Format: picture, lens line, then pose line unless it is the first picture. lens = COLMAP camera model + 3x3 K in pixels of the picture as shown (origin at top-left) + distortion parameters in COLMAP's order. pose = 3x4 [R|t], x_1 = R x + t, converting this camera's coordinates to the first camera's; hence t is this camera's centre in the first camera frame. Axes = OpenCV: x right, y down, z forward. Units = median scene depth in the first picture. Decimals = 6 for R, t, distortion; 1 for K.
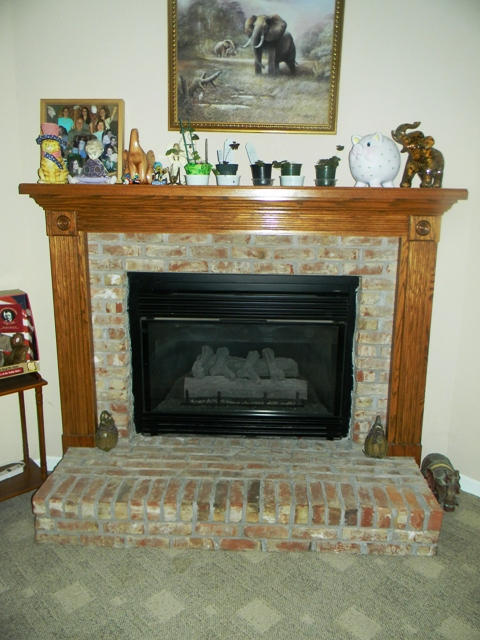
lens RADIAL K [[518.4, 0, 245.3], [0, 518.4, 317.3], [0, 0, 1]] dist [-0.014376, -0.000263]
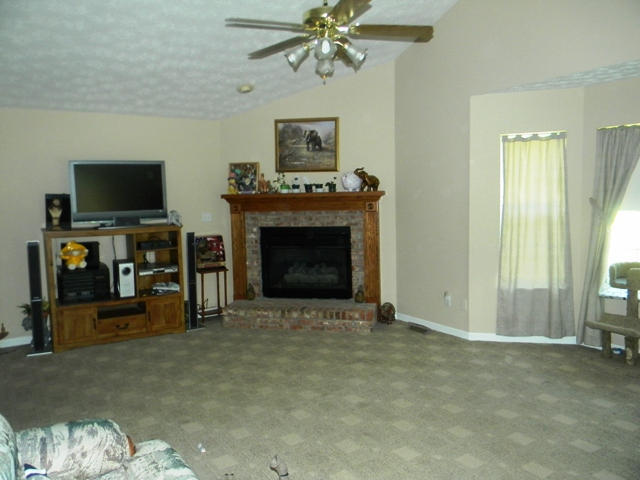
lens RADIAL K [[518.4, 0, 317.7], [0, 518.4, 240.9], [0, 0, 1]] dist [-0.014376, -0.000263]
pose [[0.983263, -0.016419, -0.181450, 0.540696], [-0.007203, 0.991649, -0.128768, 0.322206], [0.182049, 0.127920, 0.974933, -1.495714]]
